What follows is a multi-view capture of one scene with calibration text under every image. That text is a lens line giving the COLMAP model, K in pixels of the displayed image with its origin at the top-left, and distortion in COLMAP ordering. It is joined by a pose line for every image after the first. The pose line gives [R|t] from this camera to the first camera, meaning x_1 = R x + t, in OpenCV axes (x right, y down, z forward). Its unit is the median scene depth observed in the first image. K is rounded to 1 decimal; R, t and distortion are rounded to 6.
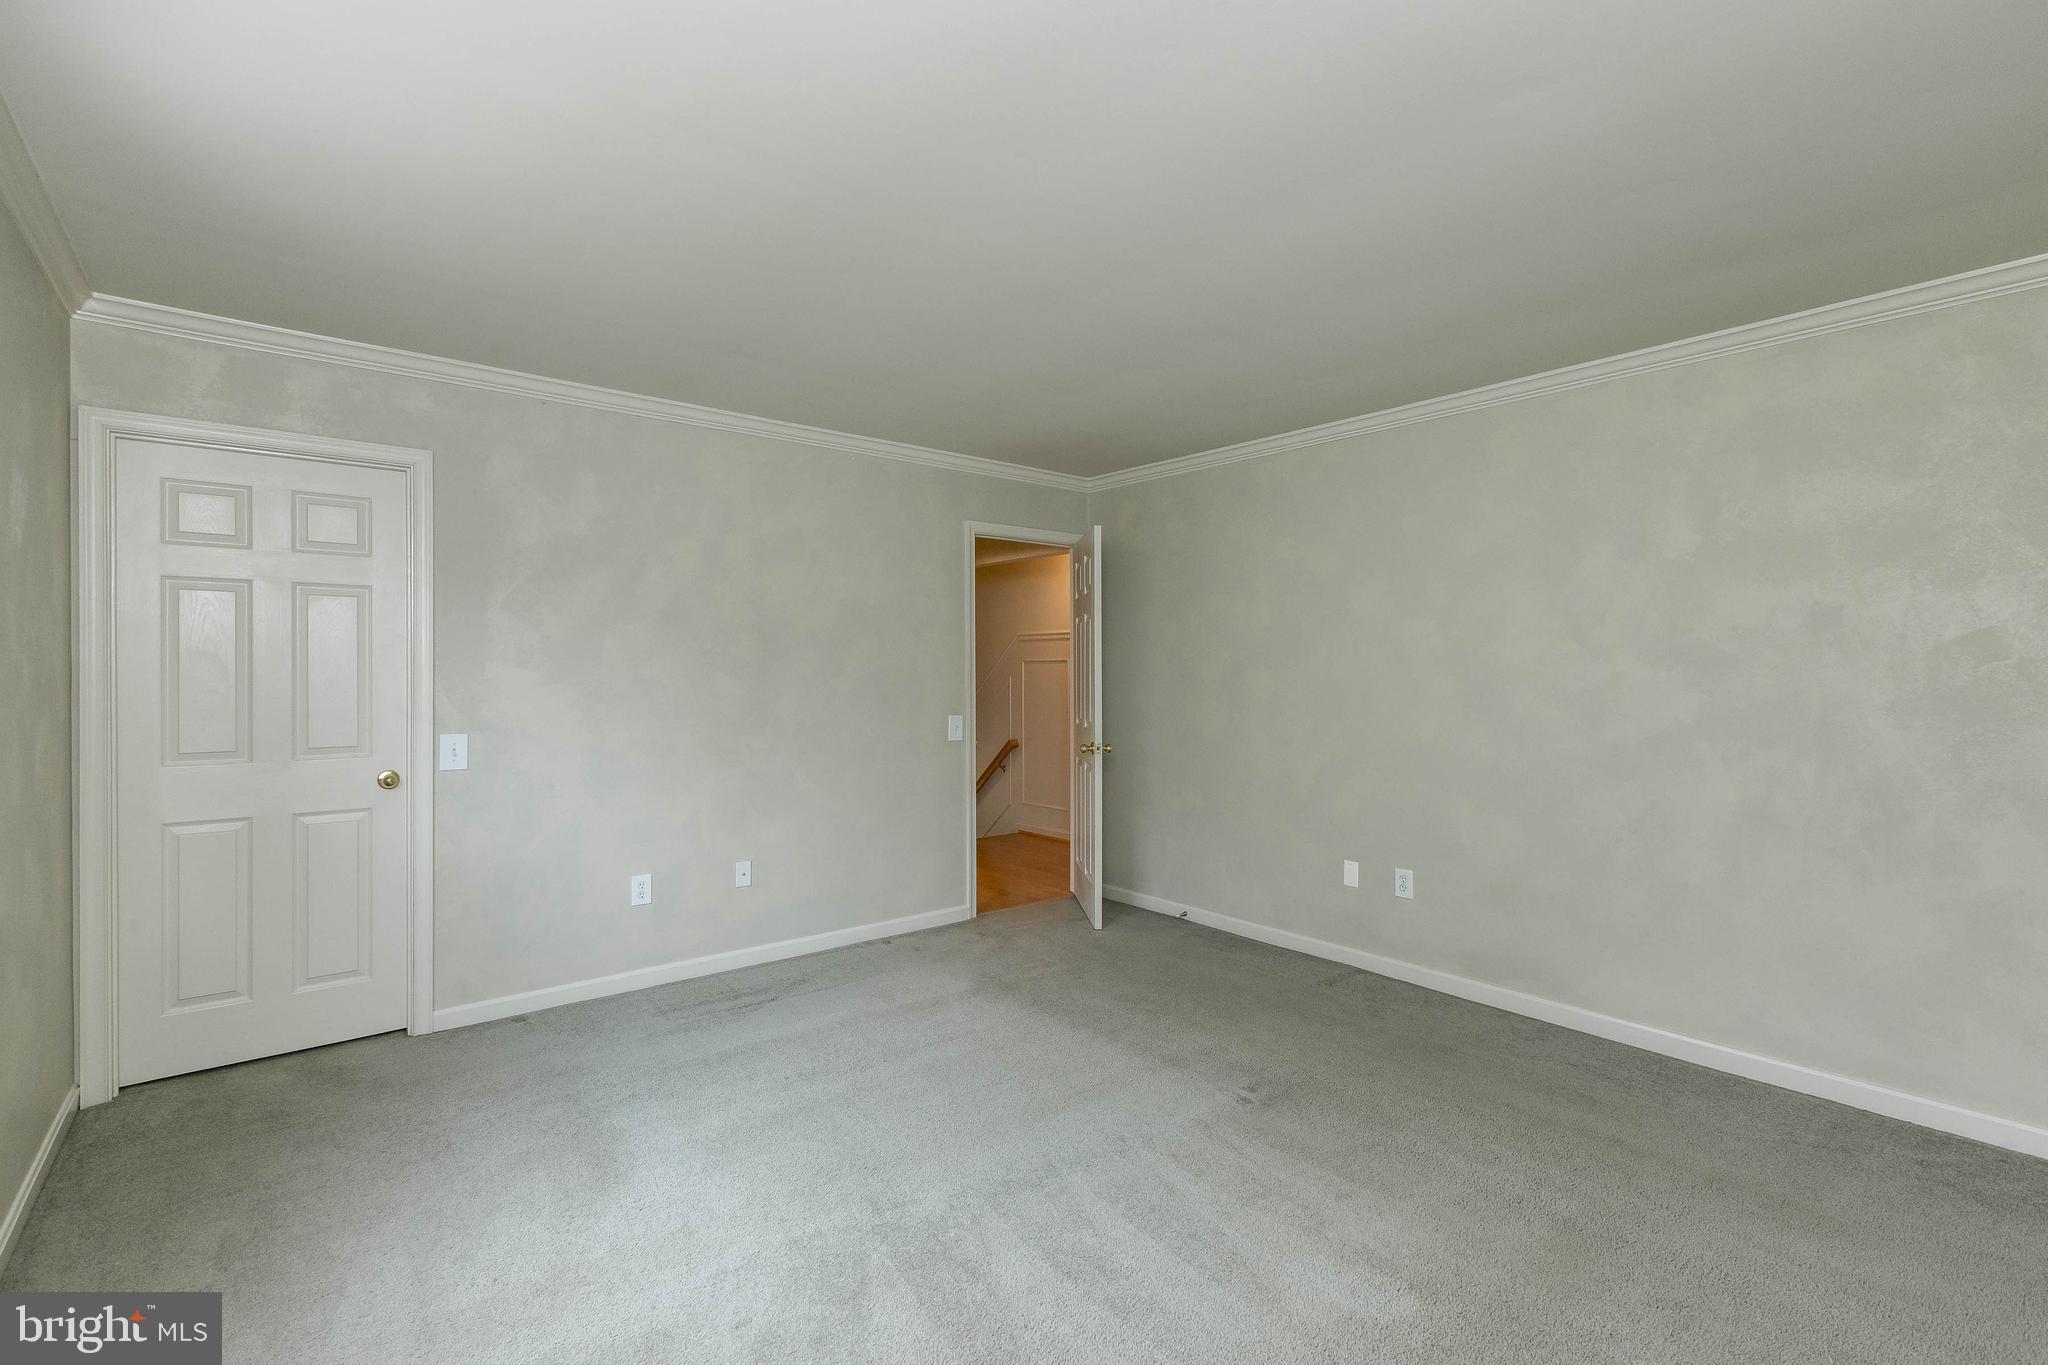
lens RADIAL K [[909.7, 0, 1024.0], [0, 909.7, 682.5], [0, 0, 1]] dist [0.002723, -0.000063]
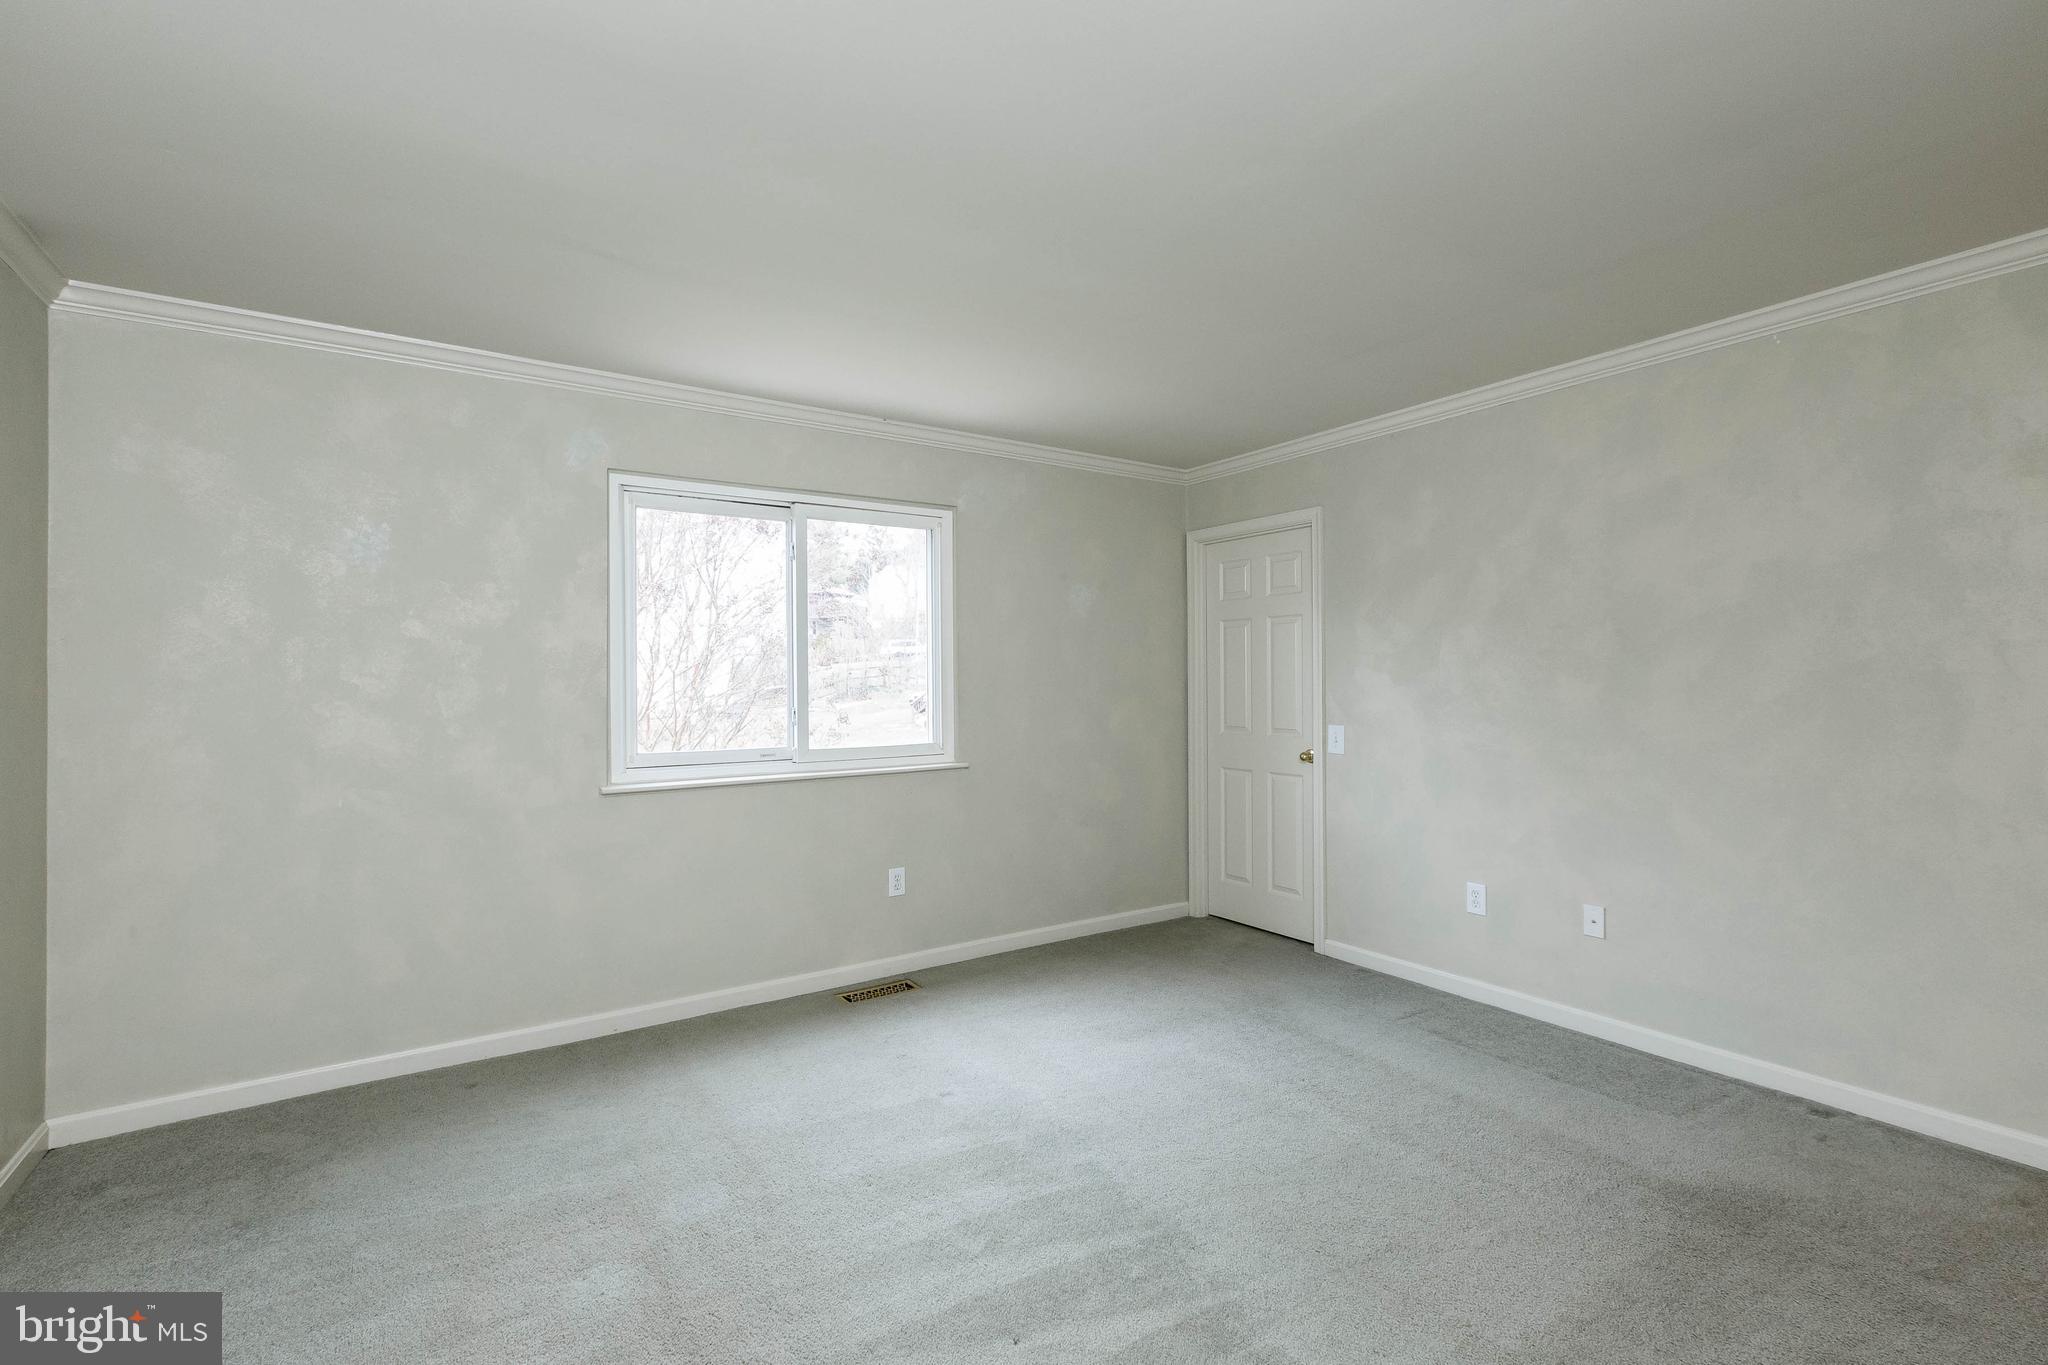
lens RADIAL K [[909.7, 0, 1024.0], [0, 909.7, 682.5], [0, 0, 1]] dist [0.002723, -0.000063]
pose [[-0.100346, -0.000271, -0.994953, 0.660583], [-0.002601, 0.999997, -0.000010, -0.001778], [0.994949, 0.002587, -0.100346, 0.684208]]
